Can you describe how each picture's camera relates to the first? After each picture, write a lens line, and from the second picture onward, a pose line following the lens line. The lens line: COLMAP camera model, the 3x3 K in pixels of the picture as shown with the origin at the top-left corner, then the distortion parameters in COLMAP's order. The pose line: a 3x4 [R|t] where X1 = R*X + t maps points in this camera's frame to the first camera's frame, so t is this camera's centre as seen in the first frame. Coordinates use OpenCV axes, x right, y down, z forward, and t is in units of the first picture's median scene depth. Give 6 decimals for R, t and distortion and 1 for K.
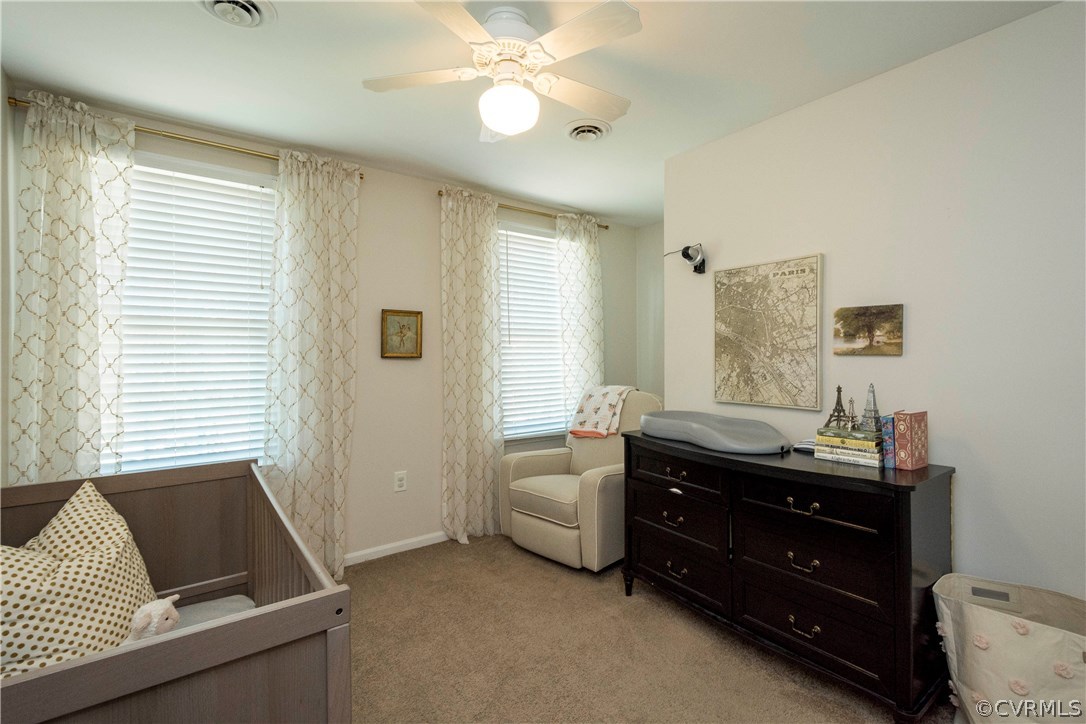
lens RADIAL K [[478.3, 0, 542.3], [0, 478.3, 352.7], [0, 0, 1]] dist [0.012527, -0.002802]
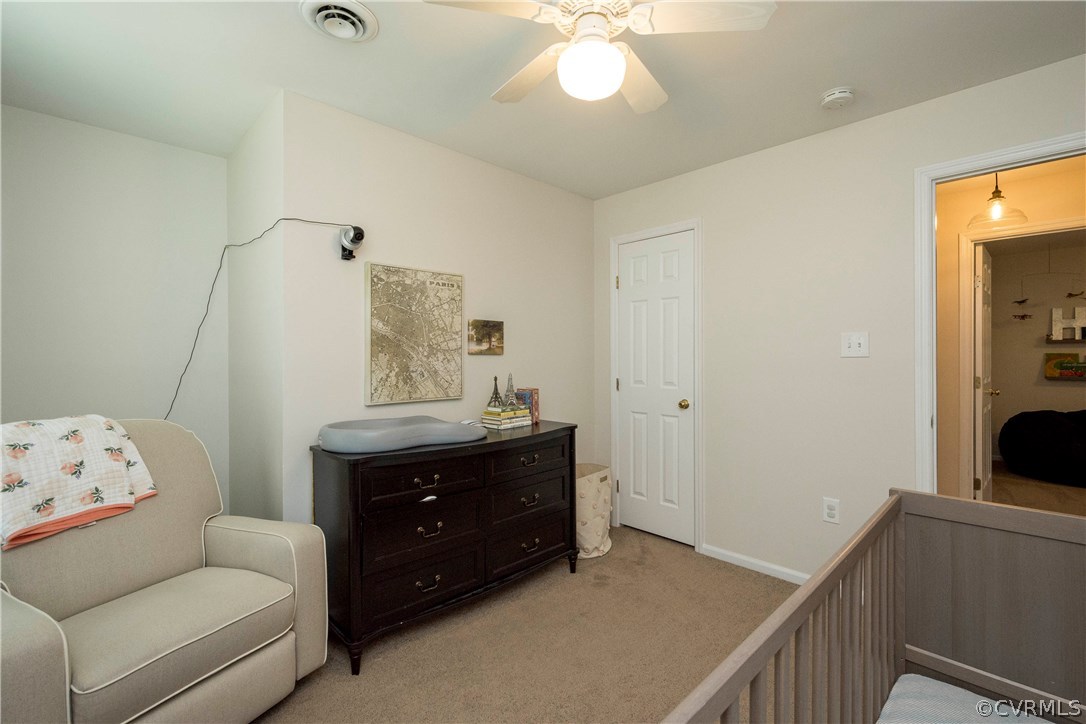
lens RADIAL K [[478.3, 0, 540.9], [0, 478.3, 362.2], [0, 0, 1]] dist [0.012527, -0.002802]
pose [[-0.132605, -0.010911, 0.991109, -0.661654], [0.001242, 0.999937, 0.011175, 0.010861], [-0.991168, 0.002713, -0.132583, 0.894956]]
